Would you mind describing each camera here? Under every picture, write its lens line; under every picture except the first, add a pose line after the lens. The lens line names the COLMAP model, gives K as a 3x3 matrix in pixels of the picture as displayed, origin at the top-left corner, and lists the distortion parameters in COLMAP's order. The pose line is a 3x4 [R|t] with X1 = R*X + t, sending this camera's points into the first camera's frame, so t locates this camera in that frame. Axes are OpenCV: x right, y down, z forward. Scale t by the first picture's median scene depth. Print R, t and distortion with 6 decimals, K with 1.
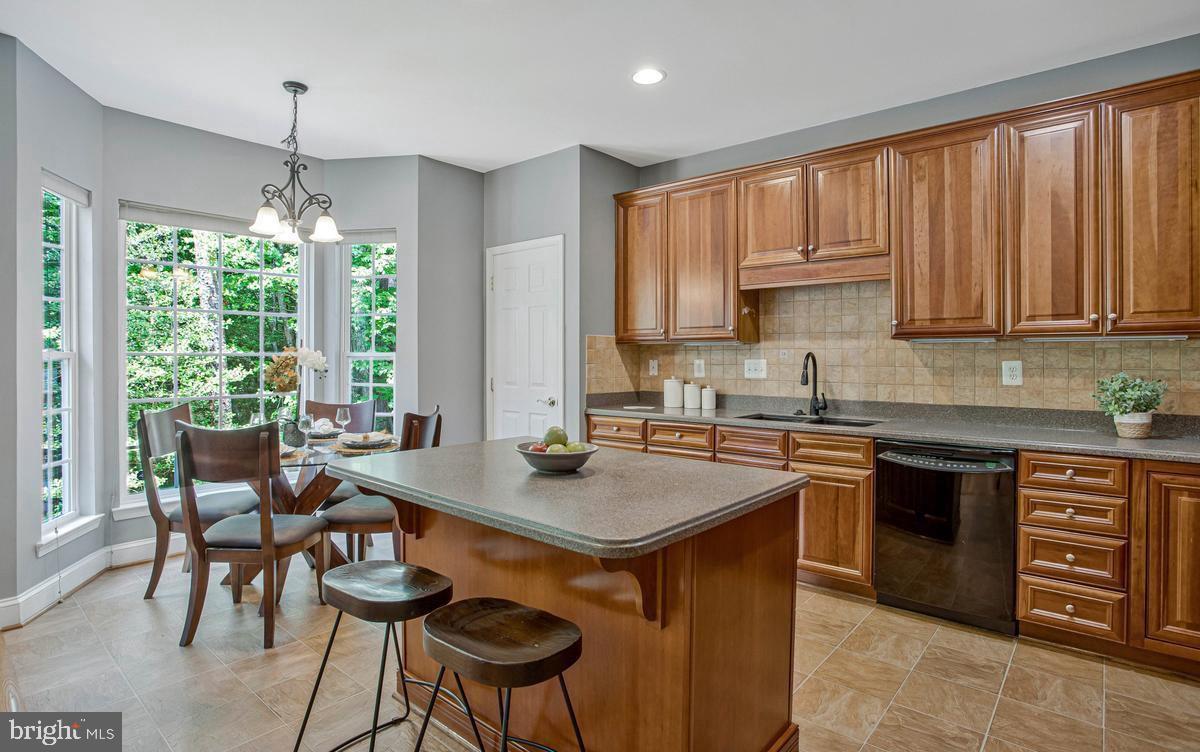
lens RADIAL K [[632.9, 0, 602.5], [0, 632.9, 360.7], [0, 0, 1]] dist [-0.025431, 0.001465]
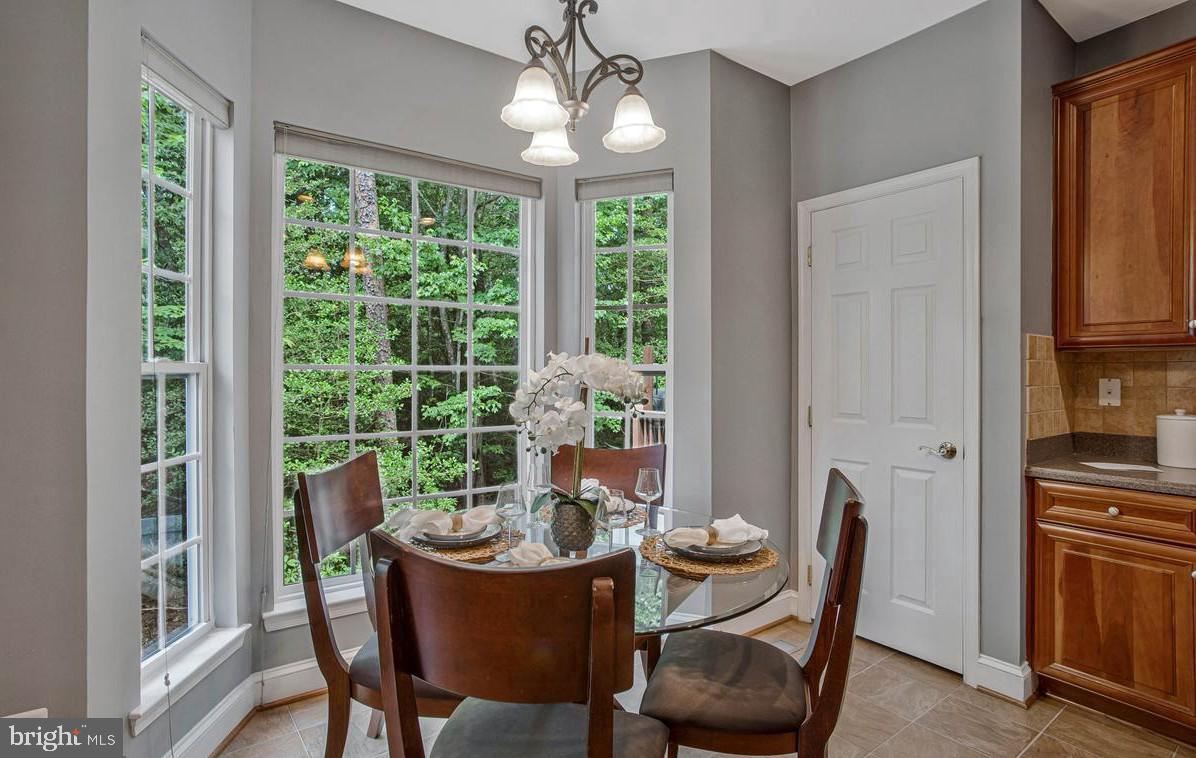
lens RADIAL K [[651.0, 0, 598.0], [0, 651.0, 379.0], [0, 0, 1]] dist [-0.020863, 0.035966]
pose [[0.976579, 0.005166, -0.215098, -0.306345], [-0.003991, 0.999975, 0.005897, -0.003387], [0.215123, -0.004900, 0.976575, 0.416747]]
